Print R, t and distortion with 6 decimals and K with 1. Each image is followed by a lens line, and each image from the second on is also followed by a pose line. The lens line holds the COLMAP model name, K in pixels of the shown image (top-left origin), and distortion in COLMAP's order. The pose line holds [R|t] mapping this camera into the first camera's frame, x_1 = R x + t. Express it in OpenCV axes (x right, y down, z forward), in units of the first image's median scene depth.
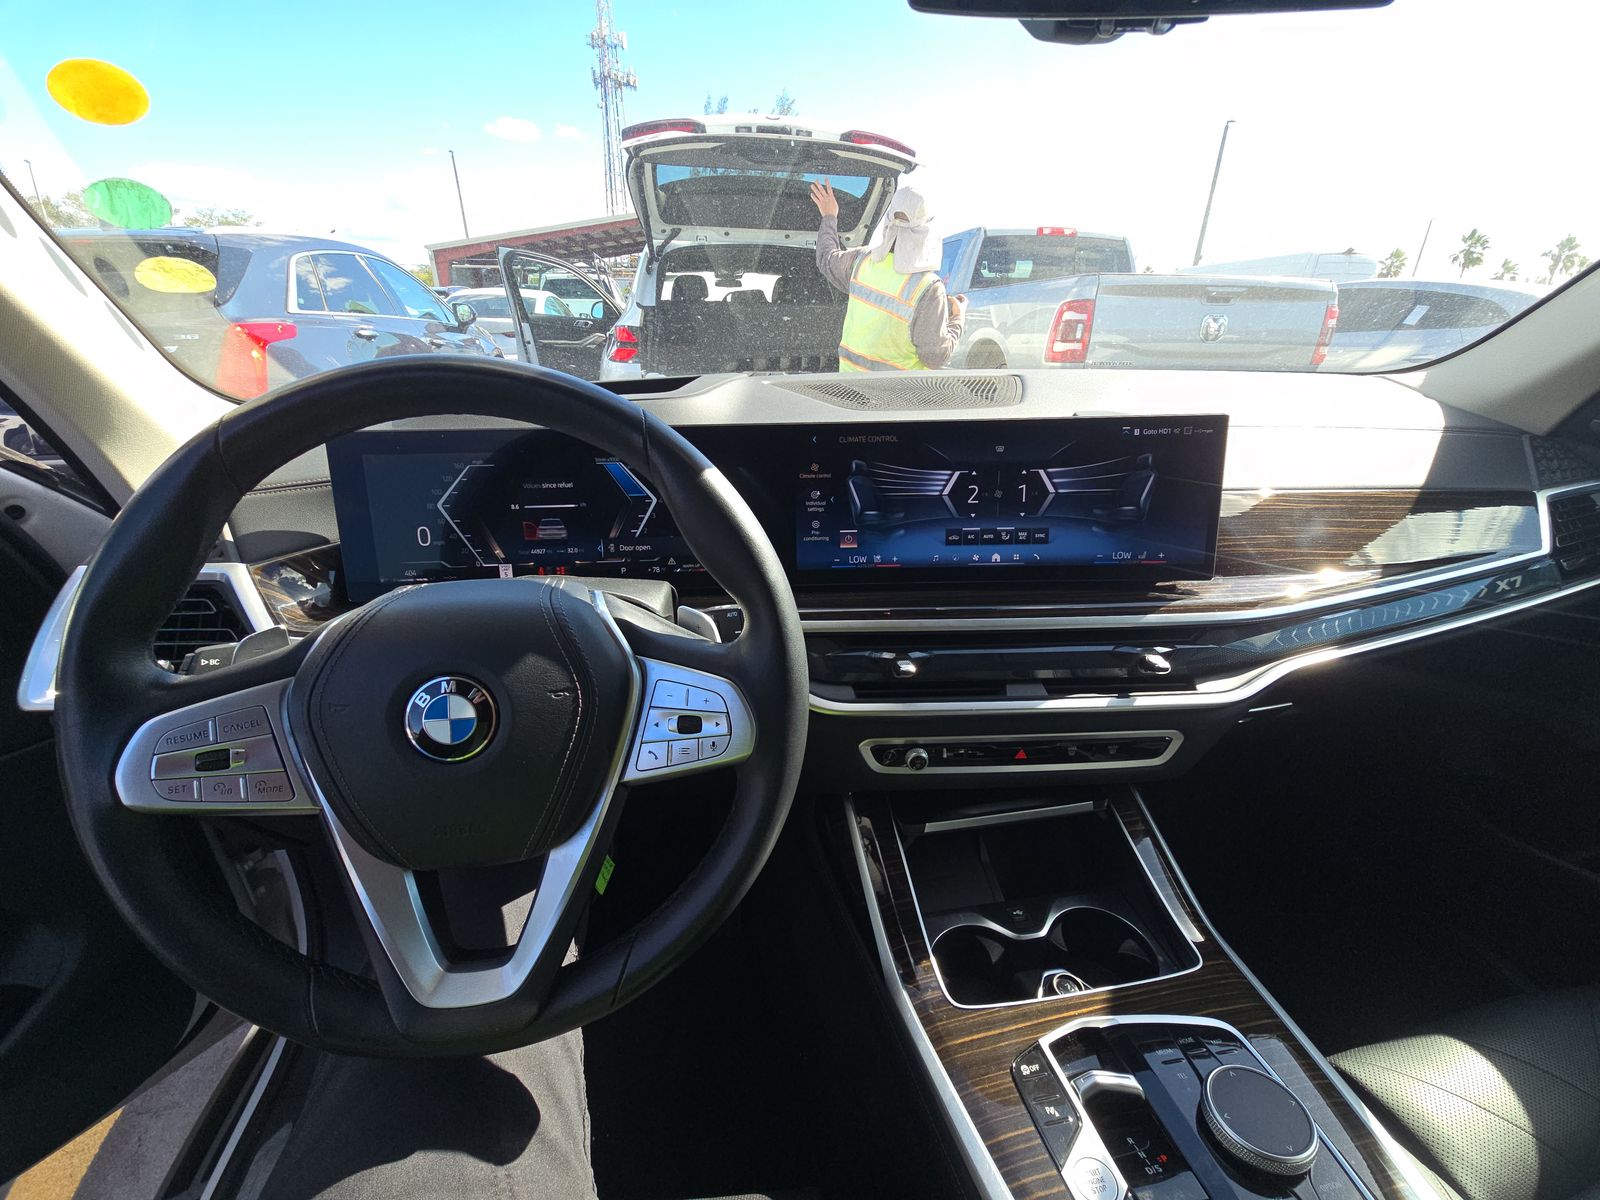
lens RADIAL K [[638.6, 0, 800.0], [0, 638.6, 600.0], [0, 0, 1]] dist [-0.000051, -0.008385]
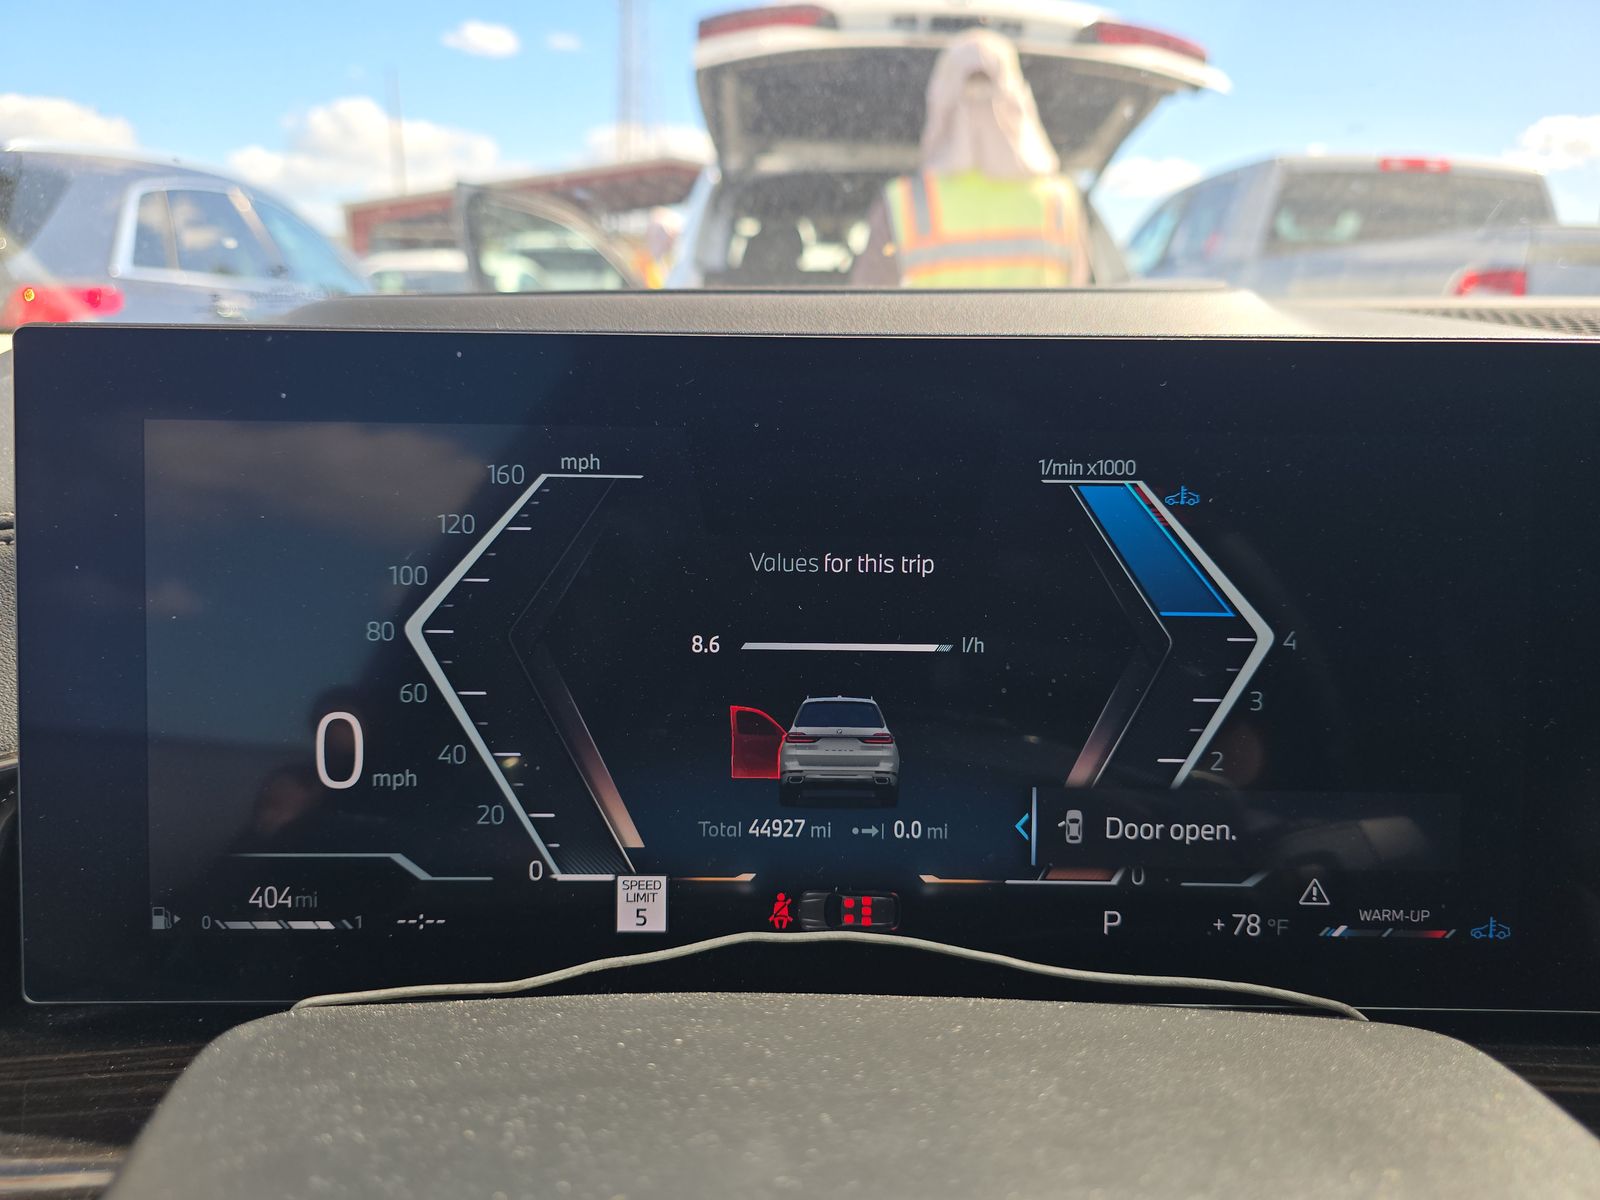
lens RADIAL K [[1058.4, 0, 800.0], [0, 1058.4, 600.0], [0, 0, 1]] dist [-0.020260, -0.001203]
pose [[0.996507, 0.040068, -0.073266, -0.405104], [-0.051166, 0.986353, -0.156495, -0.107107], [0.065996, 0.159697, 0.984958, 0.636165]]
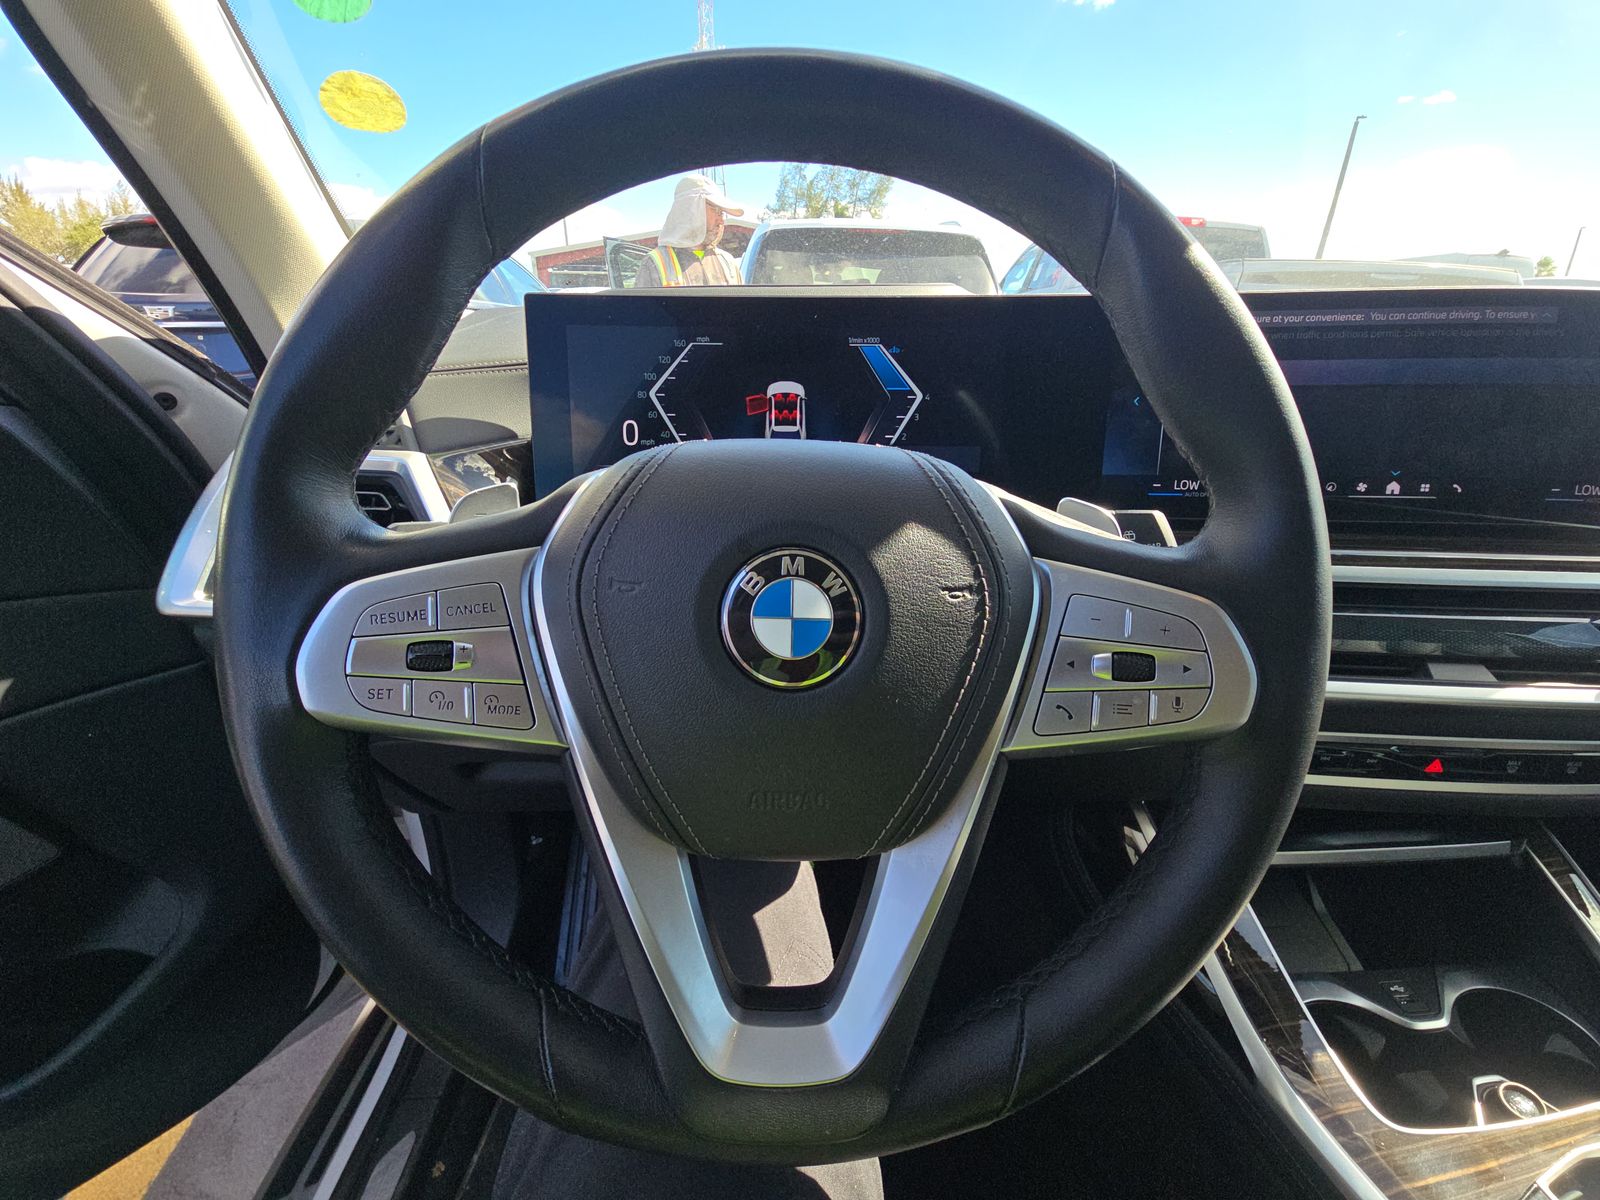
lens RADIAL K [[647.4, 0, 806.1], [0, 647.4, 594.8], [0, 0, 1]] dist [-0.013614, -0.003109]
pose [[0.993067, 0.062338, -0.099655, -0.292171], [-0.063352, 0.997966, -0.007035, 0.103376], [0.099014, 0.013299, 0.994997, 0.231111]]
